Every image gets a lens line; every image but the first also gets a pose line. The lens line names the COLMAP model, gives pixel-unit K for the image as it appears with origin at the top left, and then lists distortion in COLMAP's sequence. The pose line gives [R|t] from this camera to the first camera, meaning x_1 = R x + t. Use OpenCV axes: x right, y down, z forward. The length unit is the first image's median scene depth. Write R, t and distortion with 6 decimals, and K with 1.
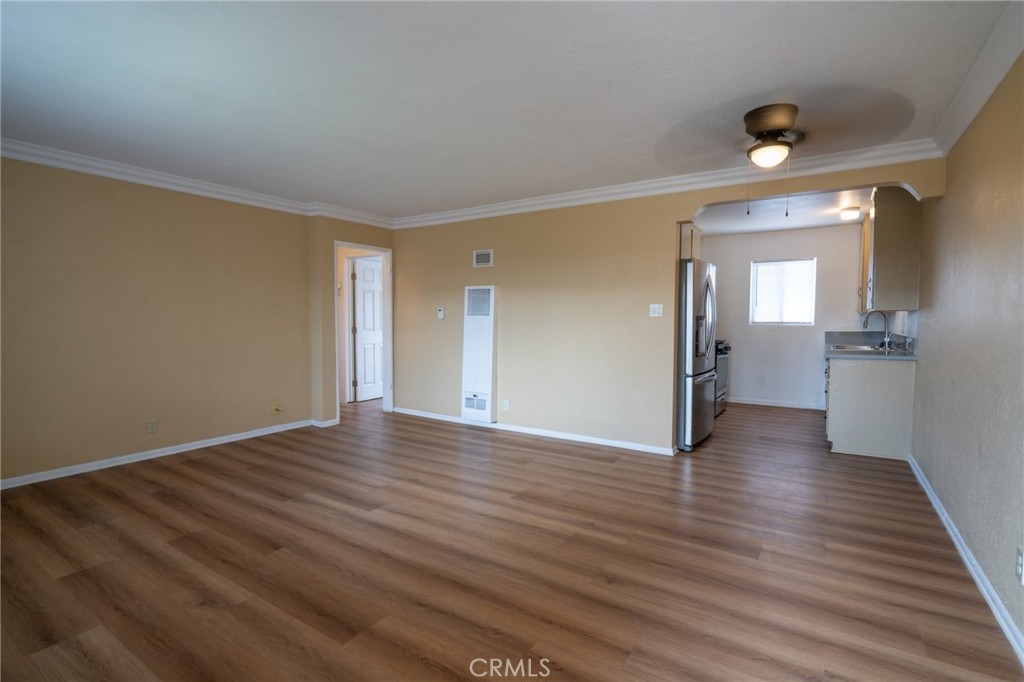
lens RADIAL K [[479.2, 0, 512.0], [0, 479.2, 341.0], [0, 0, 1]] dist [-0.000672, -0.000264]
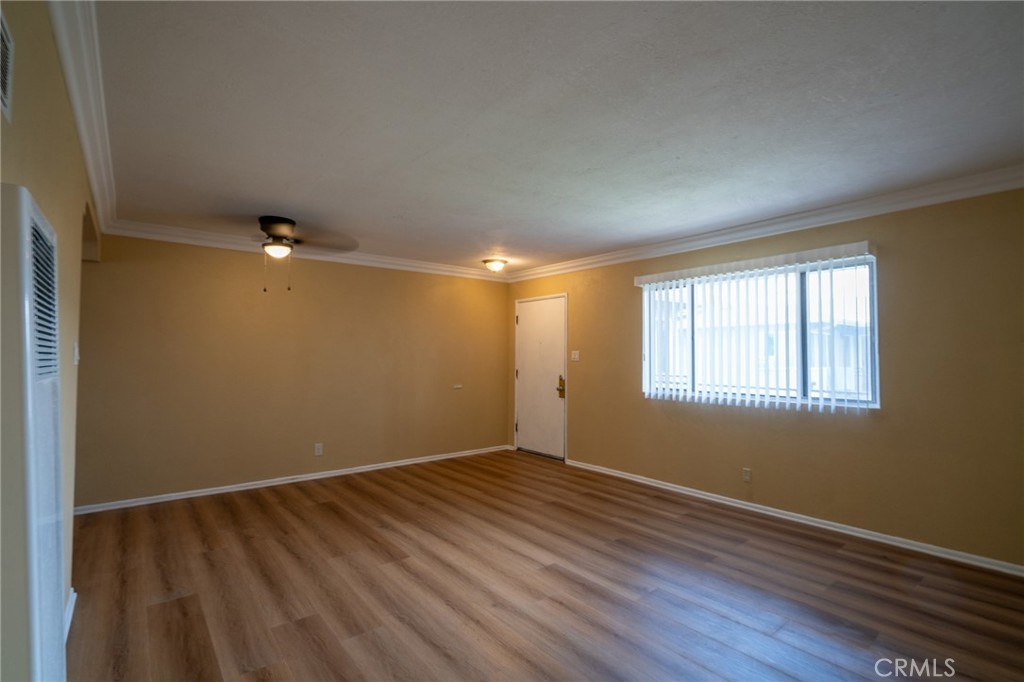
lens RADIAL K [[479.2, 0, 512.0], [0, 479.2, 341.0], [0, 0, 1]] dist [-0.000672, -0.000264]
pose [[-0.951509, 0.004610, 0.307585, -0.566141], [0.011736, 0.999704, 0.021321, -0.135529], [-0.307396, 0.023897, -0.951282, 2.129446]]
